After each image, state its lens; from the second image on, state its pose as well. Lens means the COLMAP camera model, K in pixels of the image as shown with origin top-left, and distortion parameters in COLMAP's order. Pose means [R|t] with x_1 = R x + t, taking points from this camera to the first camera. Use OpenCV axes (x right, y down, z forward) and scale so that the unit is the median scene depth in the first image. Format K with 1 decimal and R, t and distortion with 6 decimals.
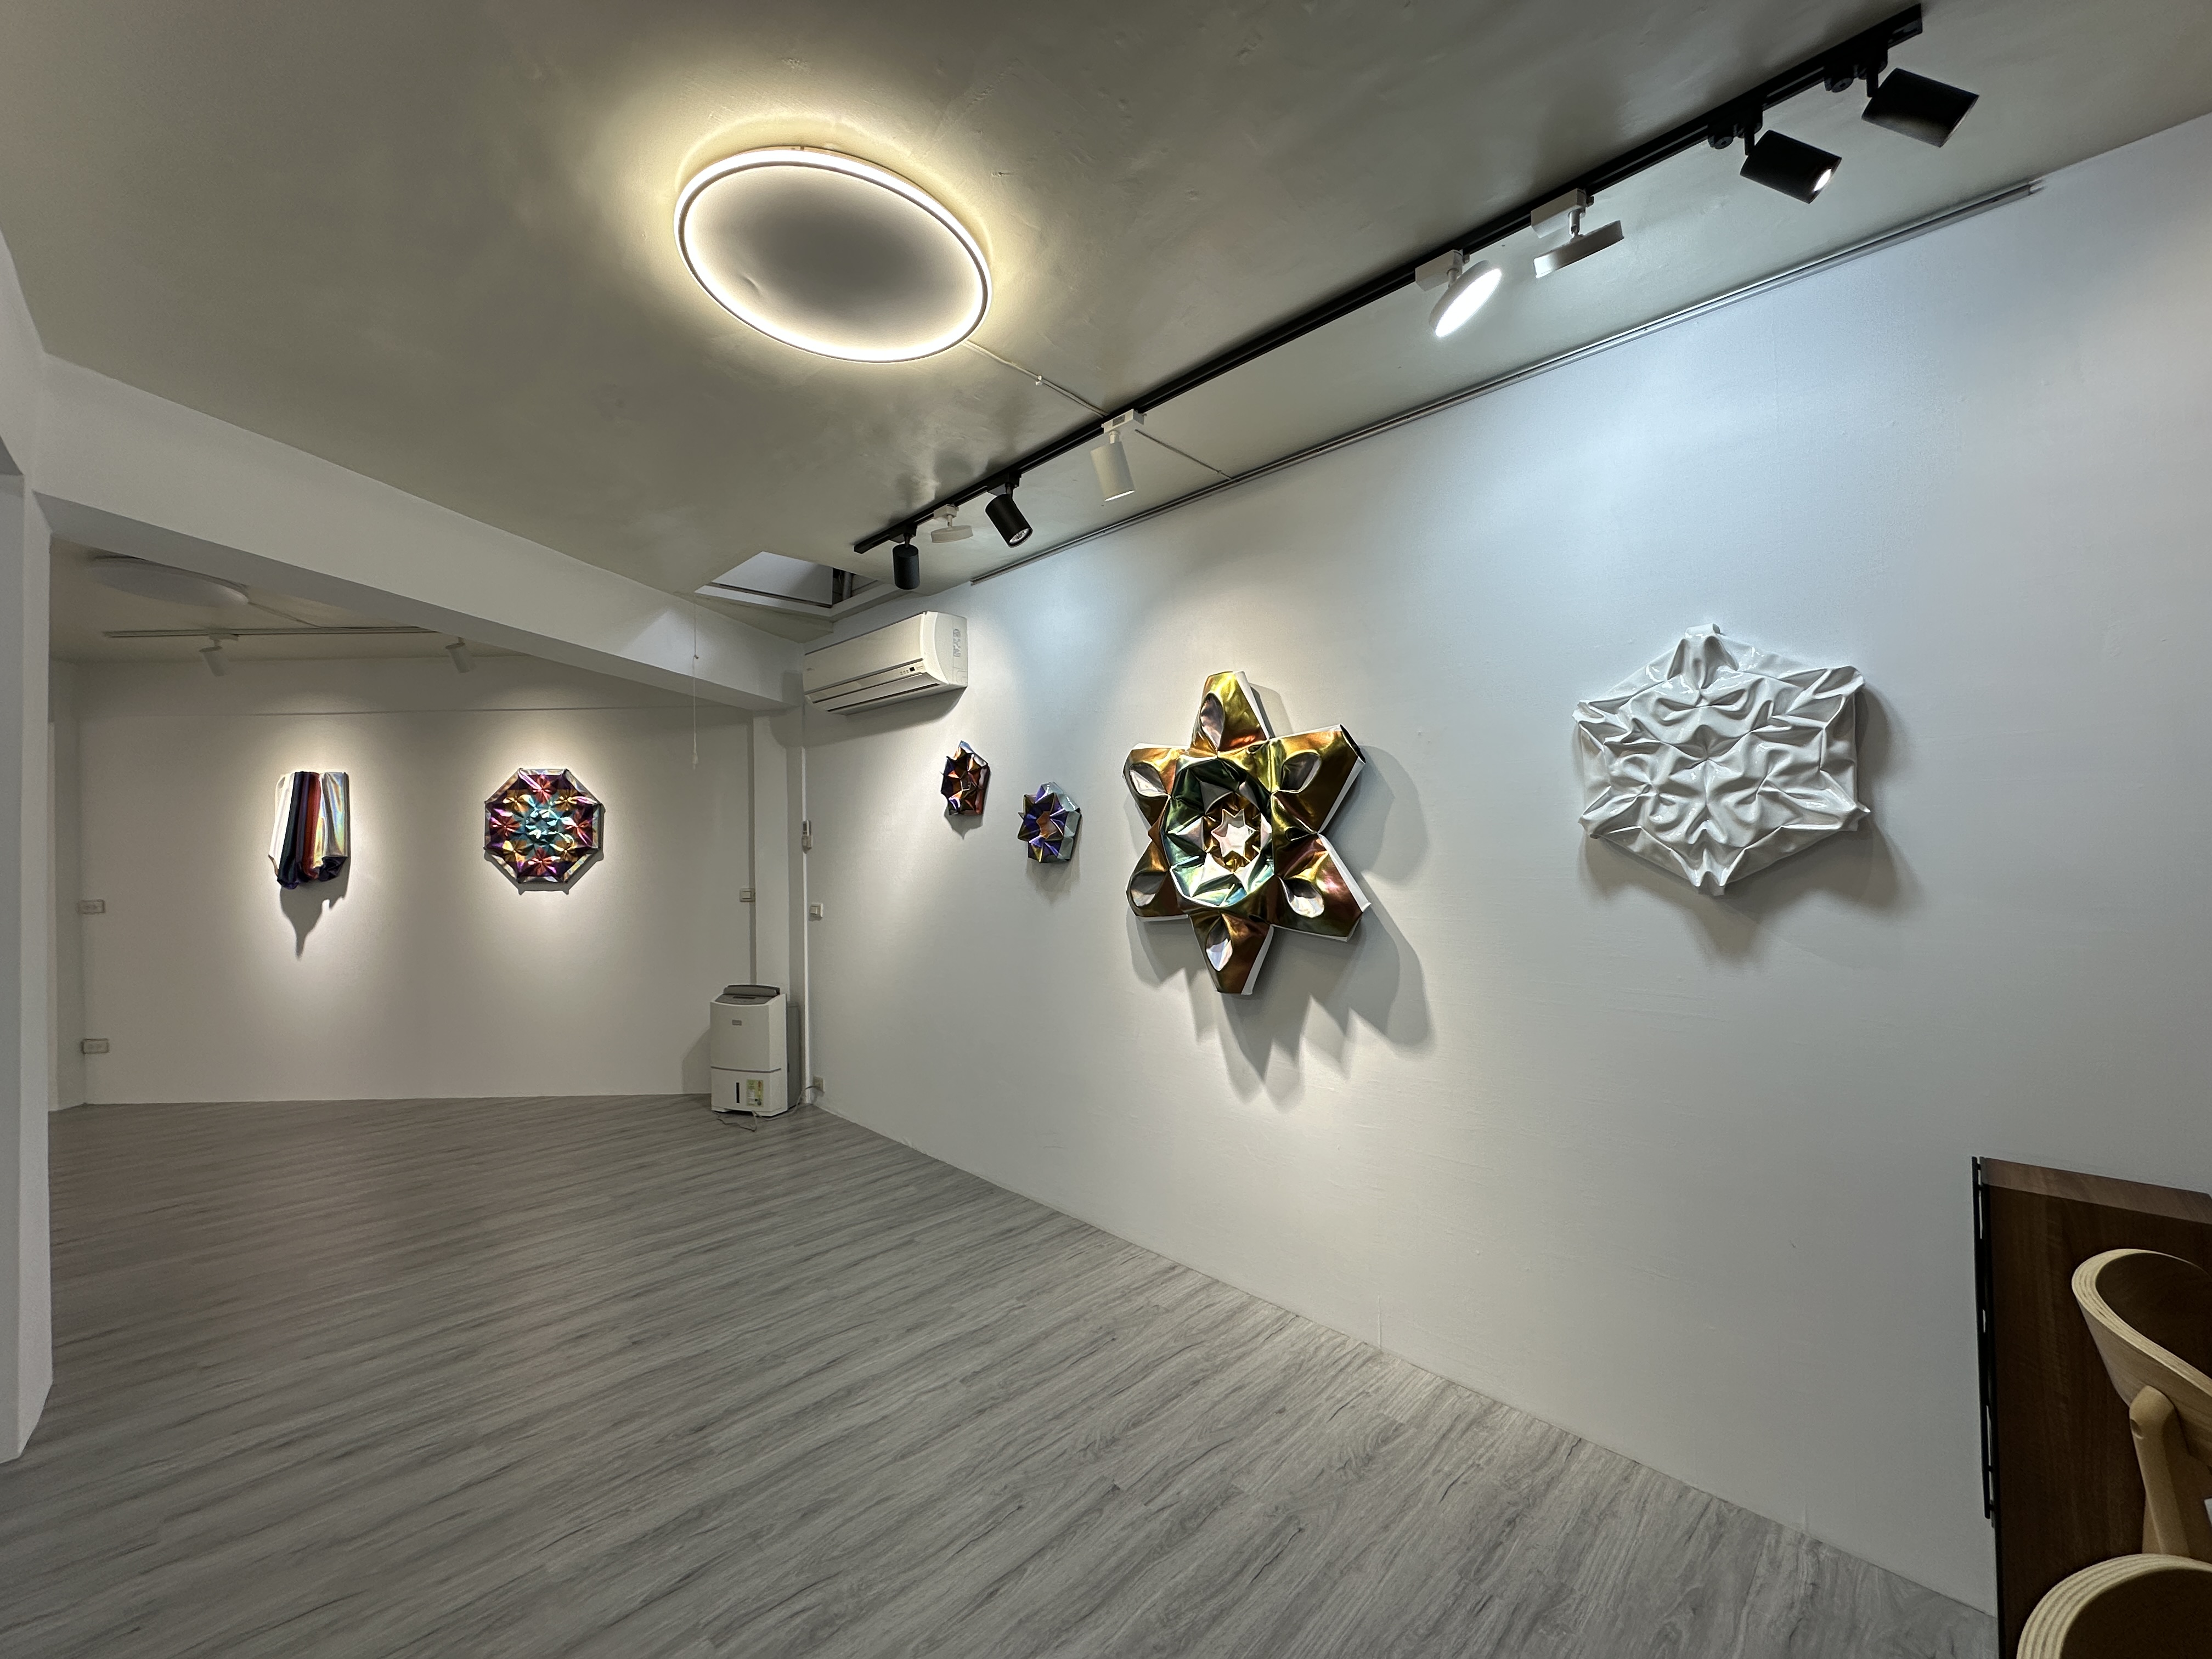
lens RADIAL K [[887.6, 0, 1104.9], [0, 887.6, 827.7], [0, 0, 1]] dist [0.000023, 0.000472]
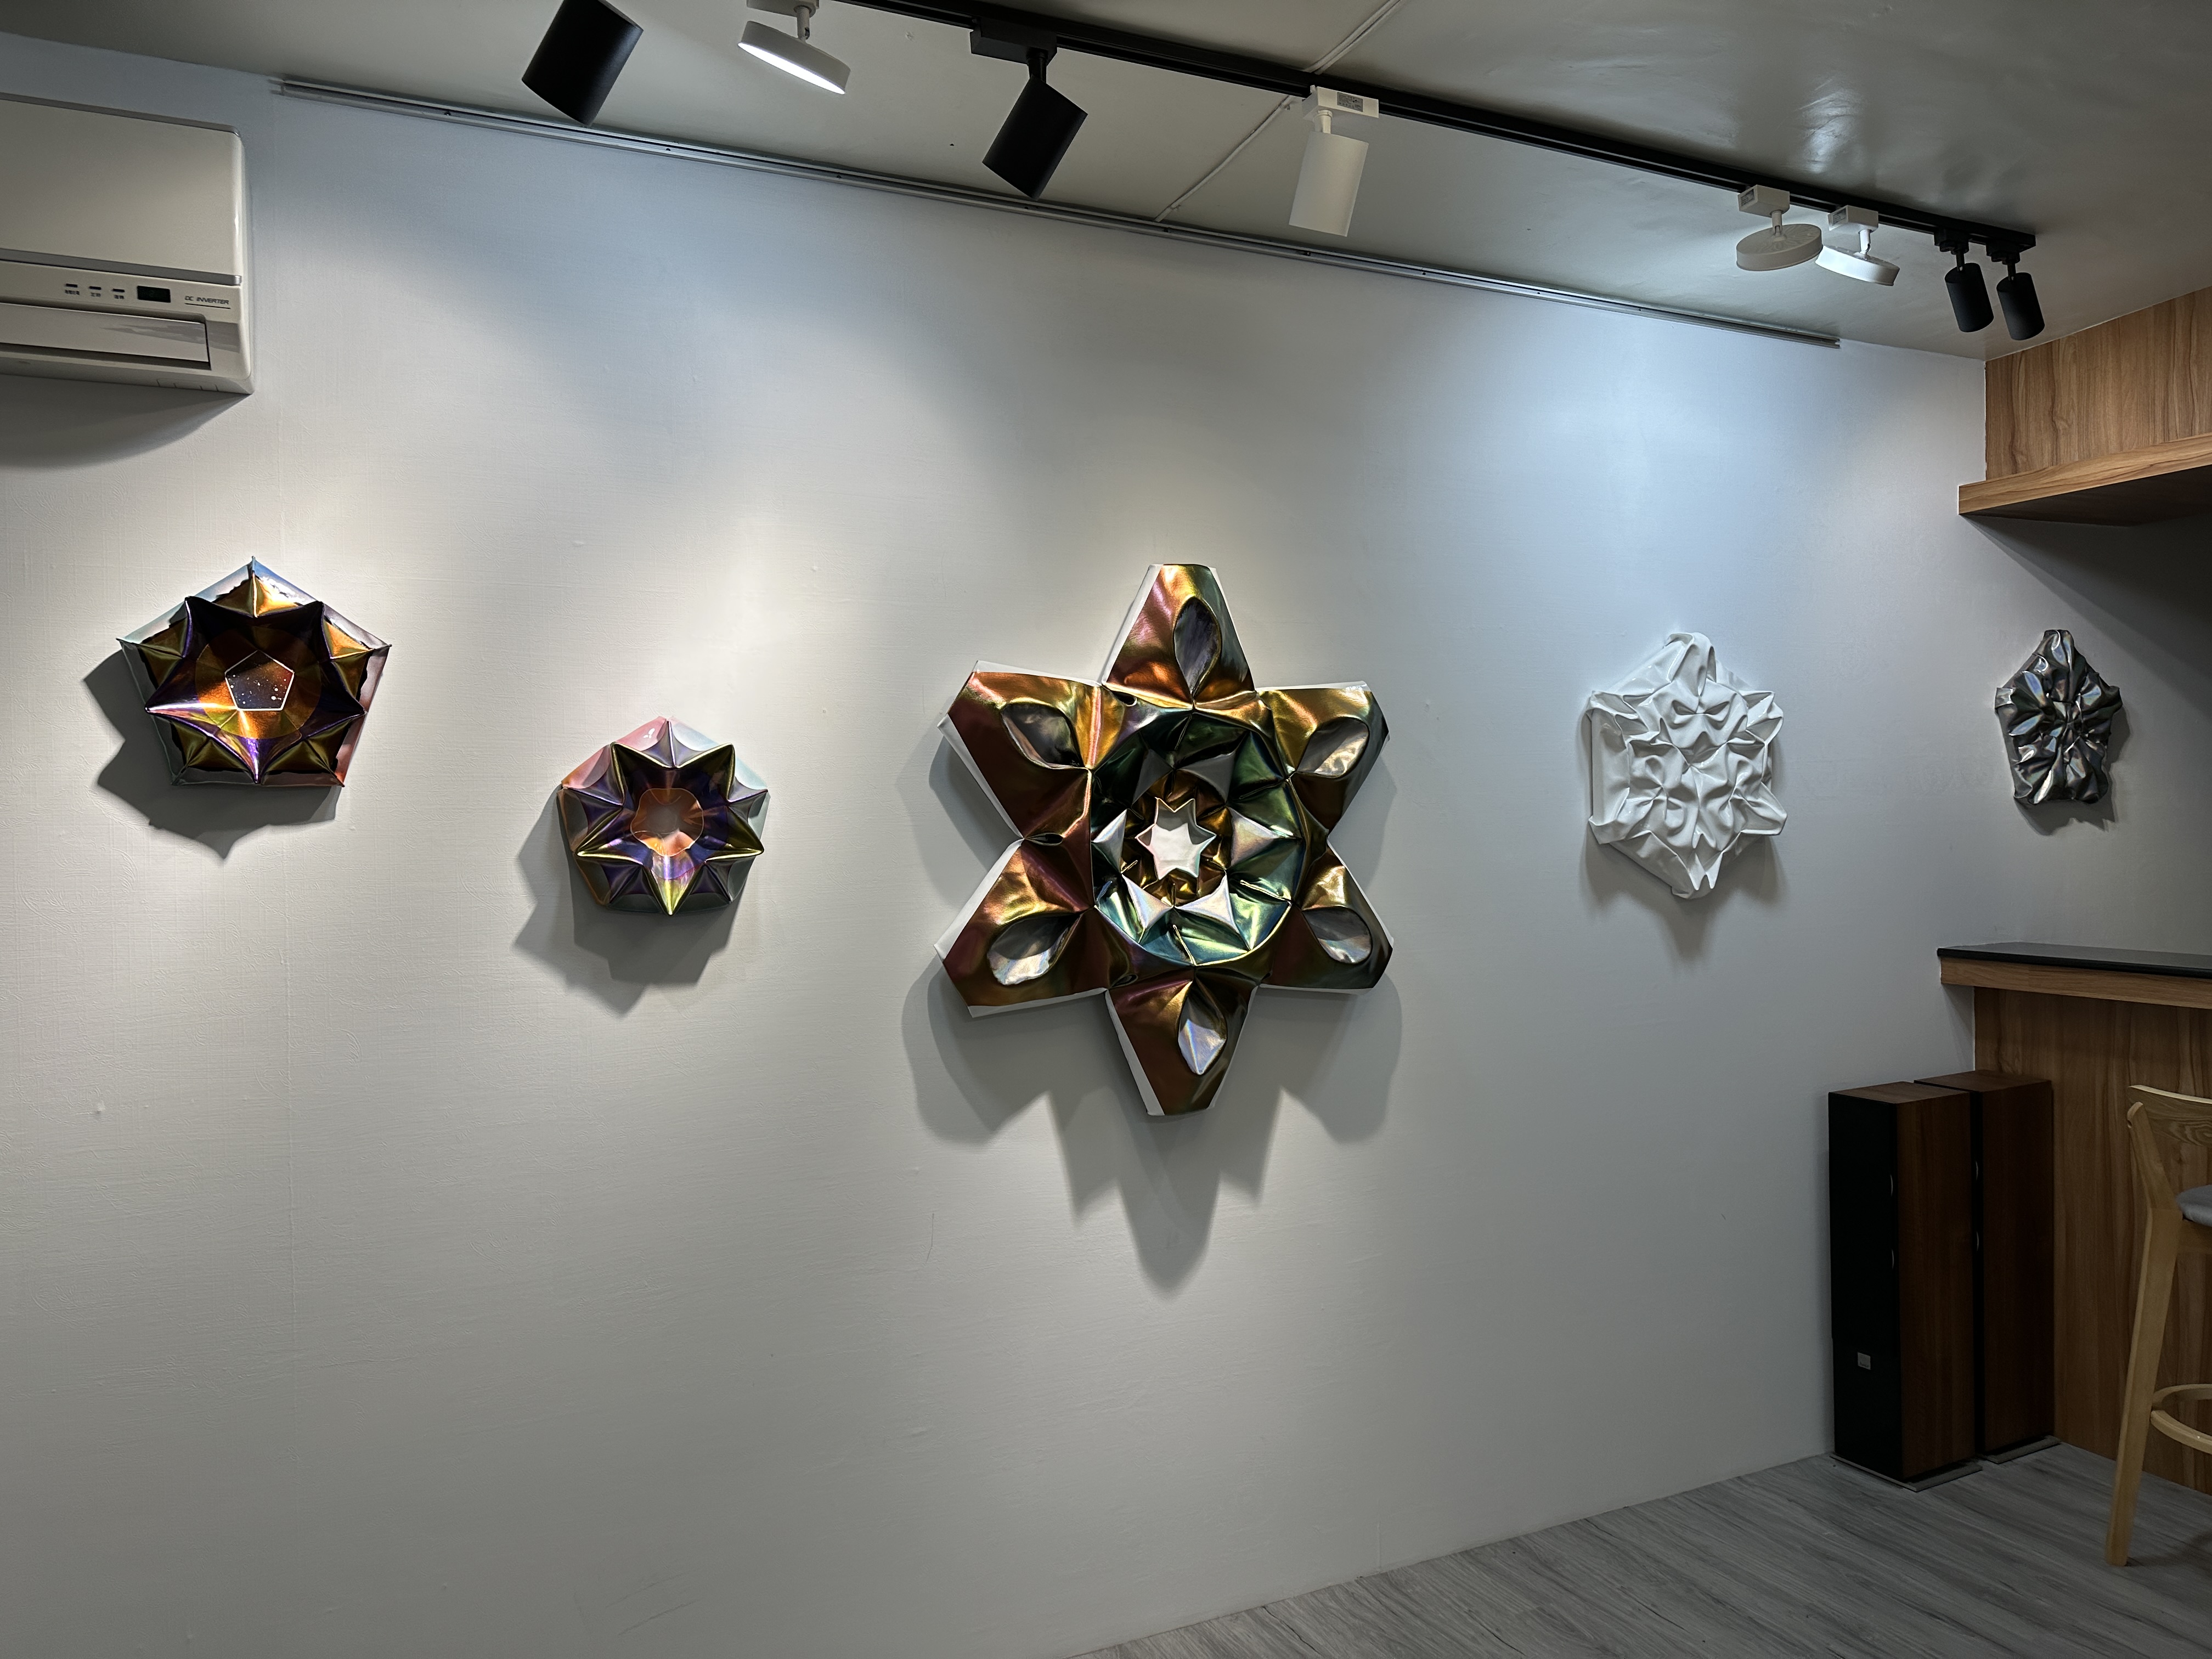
lens RADIAL K [[1577.3, 0, 1144.3], [0, 1577.3, 823.8], [0, 0, 1]] dist [0.061618, -0.048598]
pose [[0.310640, 0.005387, 0.950512, -0.983480], [-0.004021, 0.999982, -0.004353, 0.000925], [-0.950519, -0.002470, 0.310657, 0.809026]]
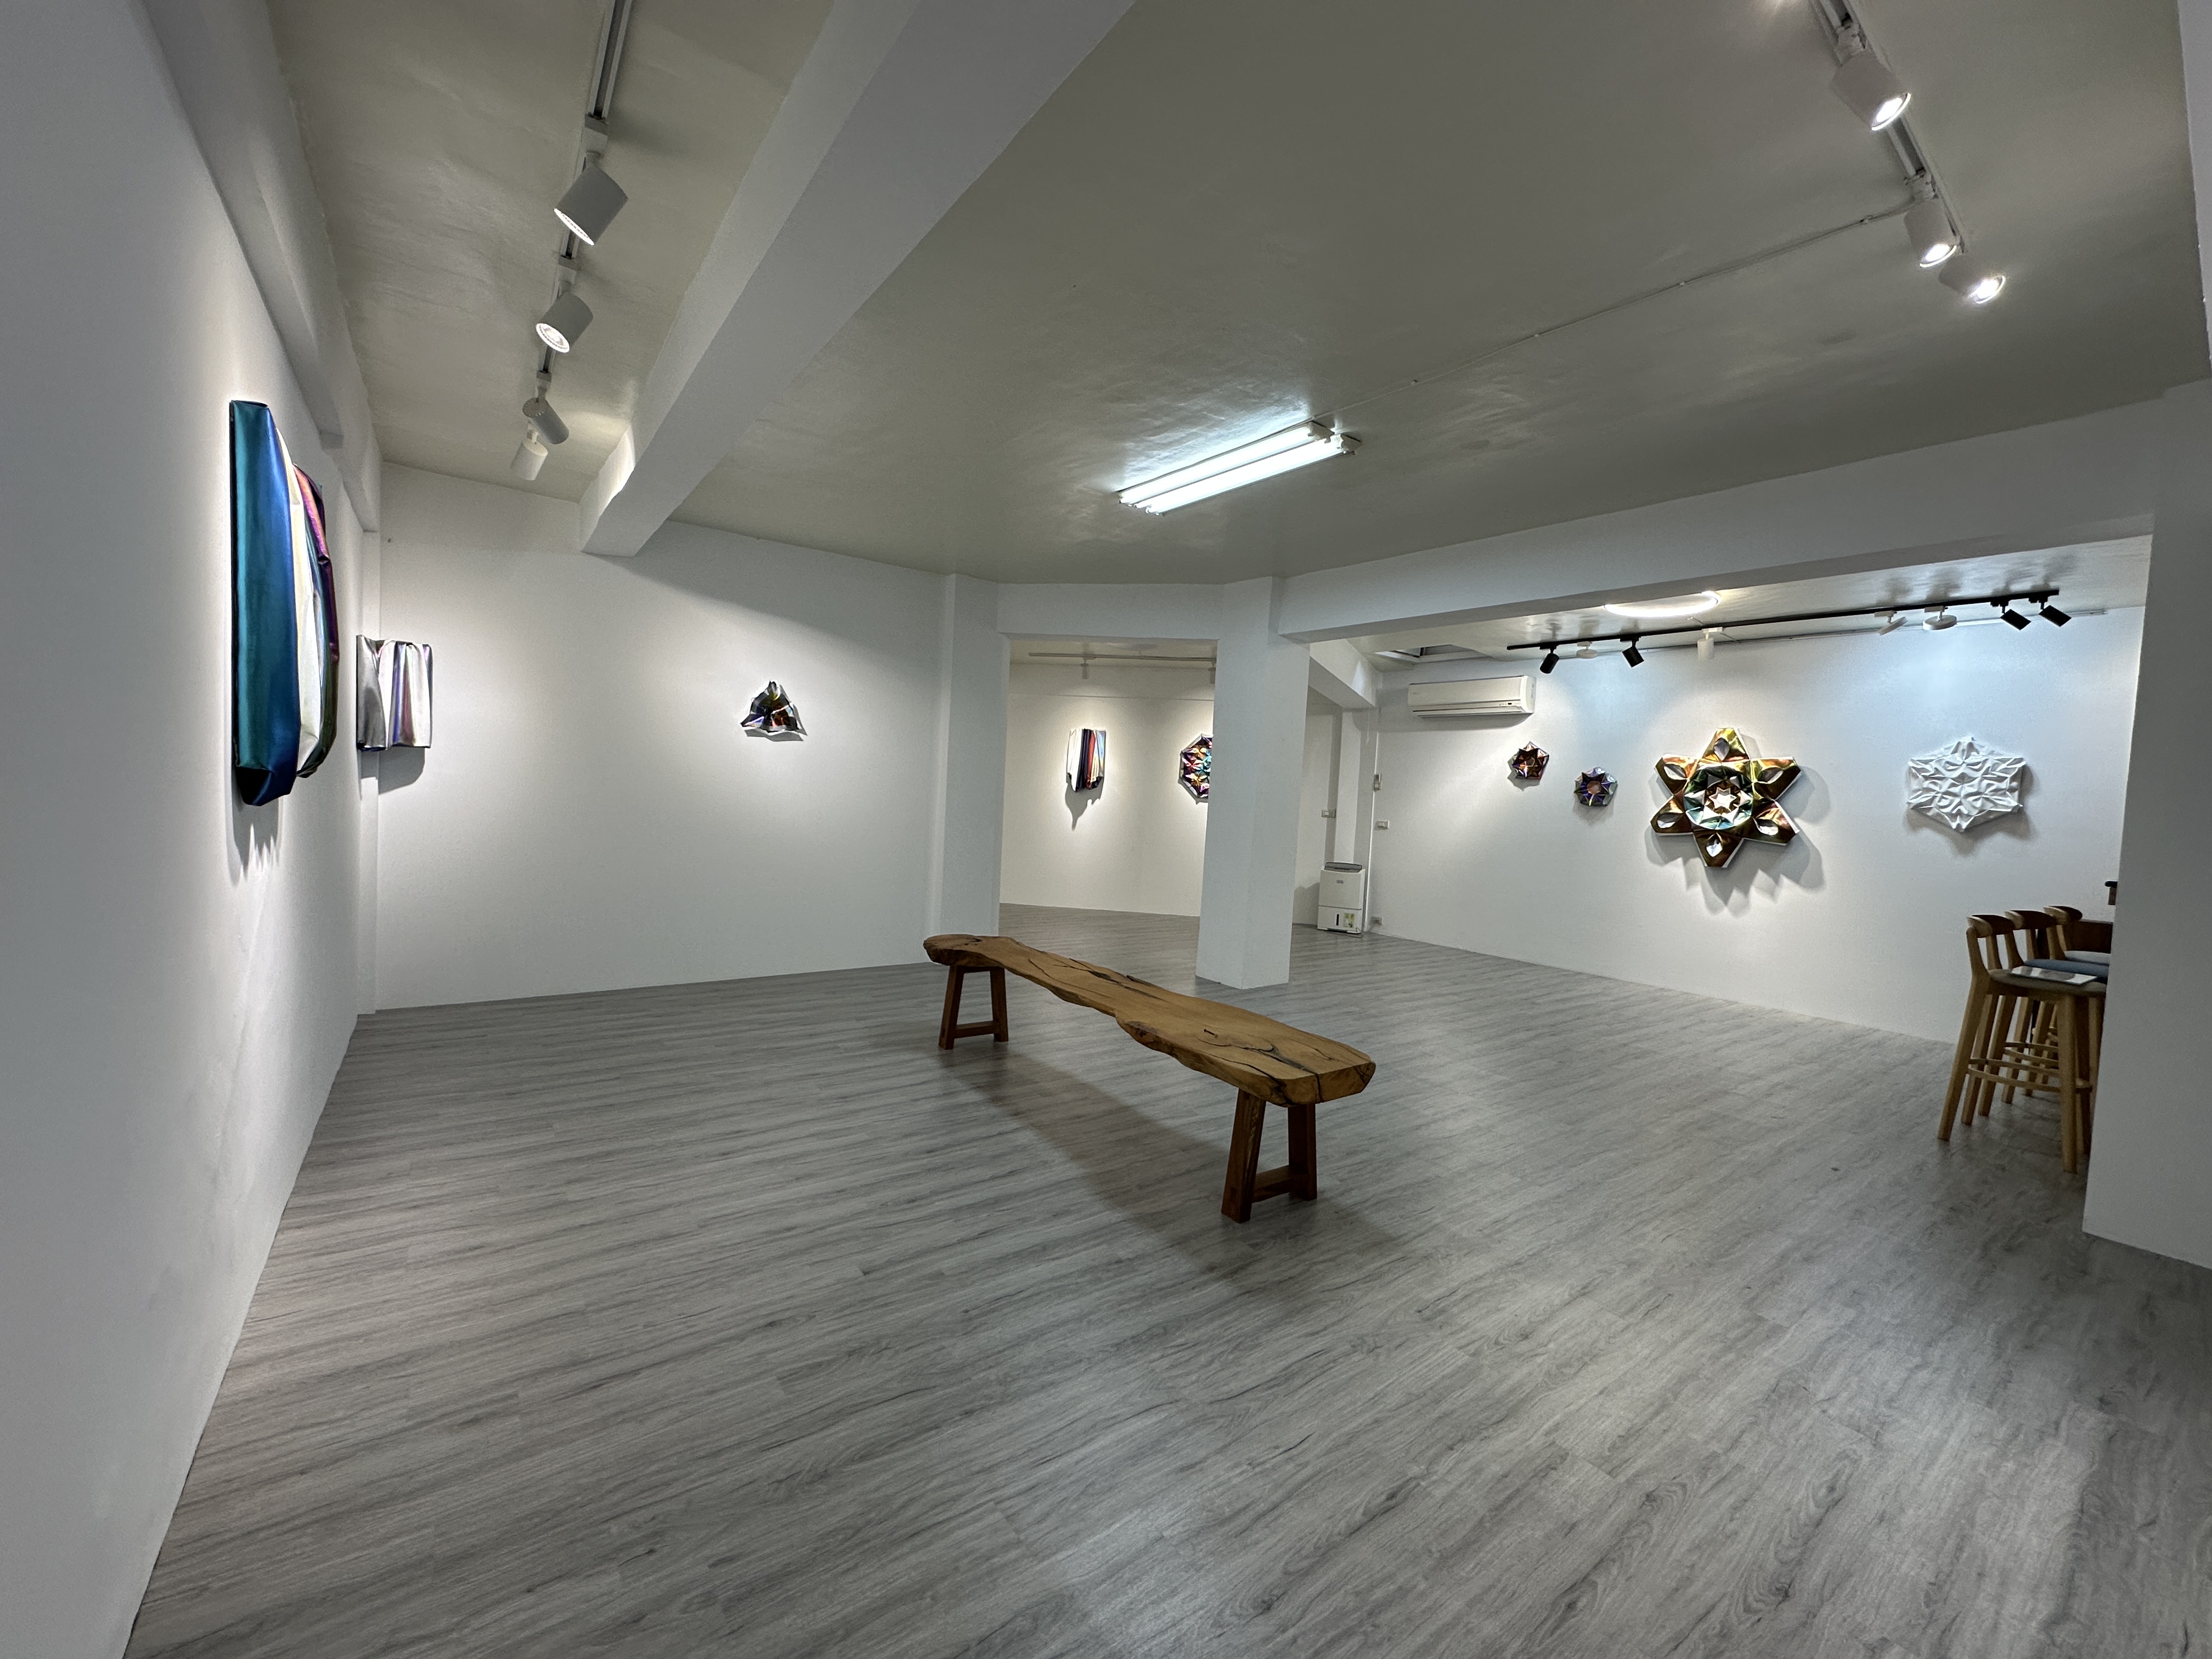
lens RADIAL K [[887.6, 0, 1104.9], [0, 887.6, 827.7], [0, 0, 1]] dist [0.000023, 0.000472]
pose [[0.988098, 0.072899, -0.135455, -1.294036], [-0.064830, 0.995902, 0.063058, 0.047441], [0.139497, -0.053526, 0.988775, -1.735883]]
